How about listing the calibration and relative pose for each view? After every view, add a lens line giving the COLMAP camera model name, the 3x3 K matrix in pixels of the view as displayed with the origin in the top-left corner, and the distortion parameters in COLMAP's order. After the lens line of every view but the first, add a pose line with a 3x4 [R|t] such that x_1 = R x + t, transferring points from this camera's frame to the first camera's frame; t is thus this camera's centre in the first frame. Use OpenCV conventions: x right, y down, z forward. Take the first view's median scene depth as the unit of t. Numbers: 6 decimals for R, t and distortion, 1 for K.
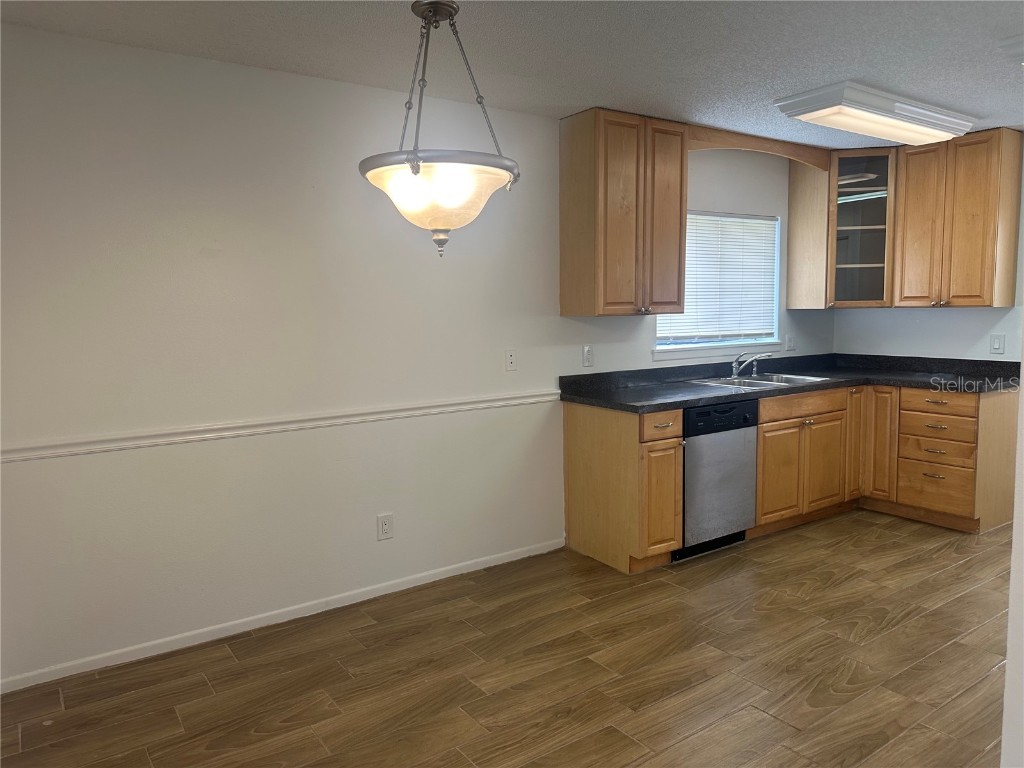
lens RADIAL K [[720.7, 0, 512.0], [0, 720.7, 384.0], [0, 0, 1]] dist [0.056366, -0.091428]
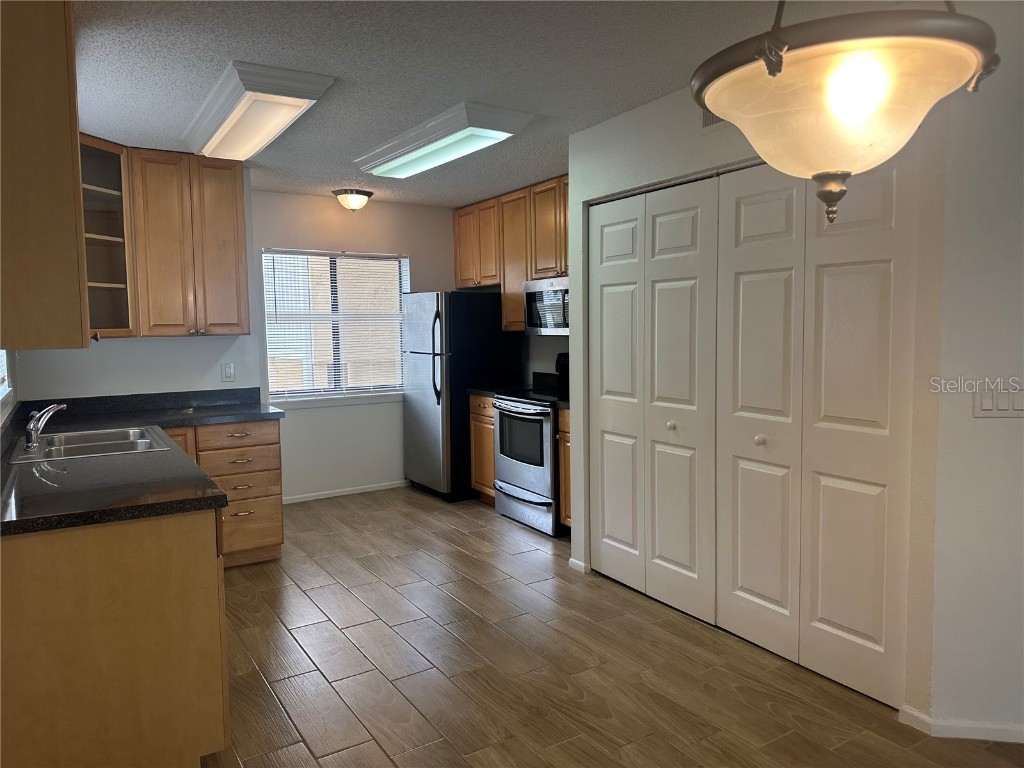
lens RADIAL K [[720.7, 0, 512.0], [0, 720.7, 384.0], [0, 0, 1]] dist [0.056366, -0.091428]
pose [[0.053181, -0.066148, 0.996392, -0.365121], [0.121433, 0.990827, 0.059297, -0.059864], [-0.991174, 0.117841, 0.060726, 0.647188]]
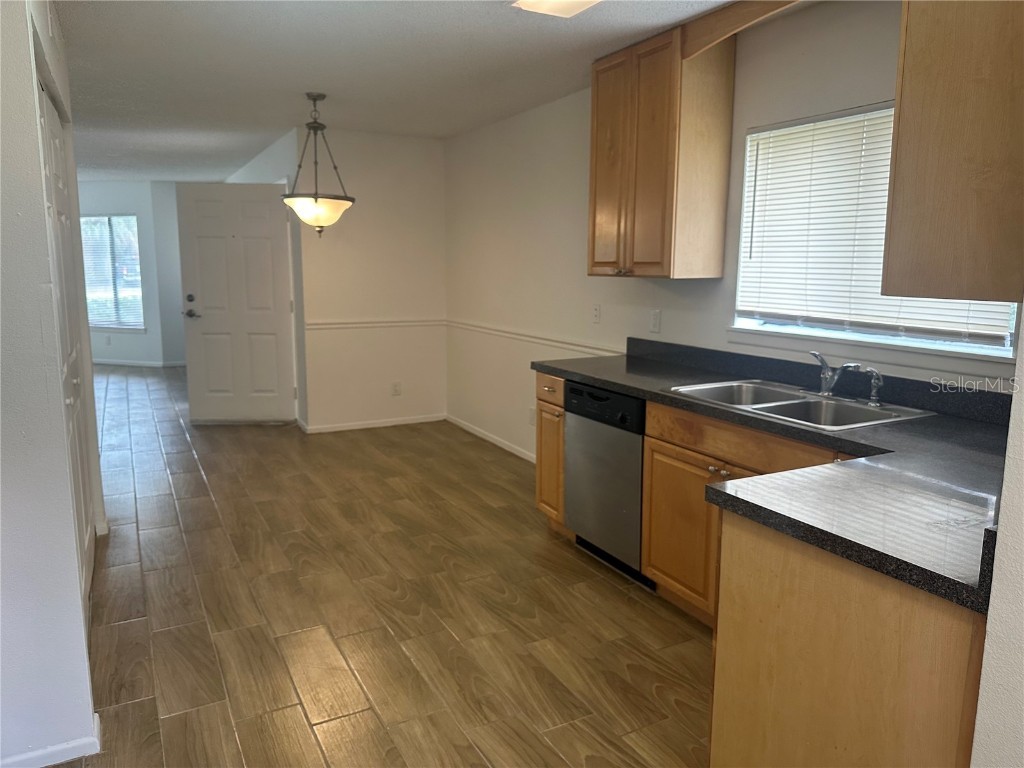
lens RADIAL K [[720.7, 0, 512.0], [0, 720.7, 384.0], [0, 0, 1]] dist [0.056366, -0.091428]
pose [[-0.115657, 0.182097, -0.976455, 1.095697], [-0.110451, 0.974598, 0.194833, -0.125234], [0.987129, 0.130384, -0.092606, 0.970703]]
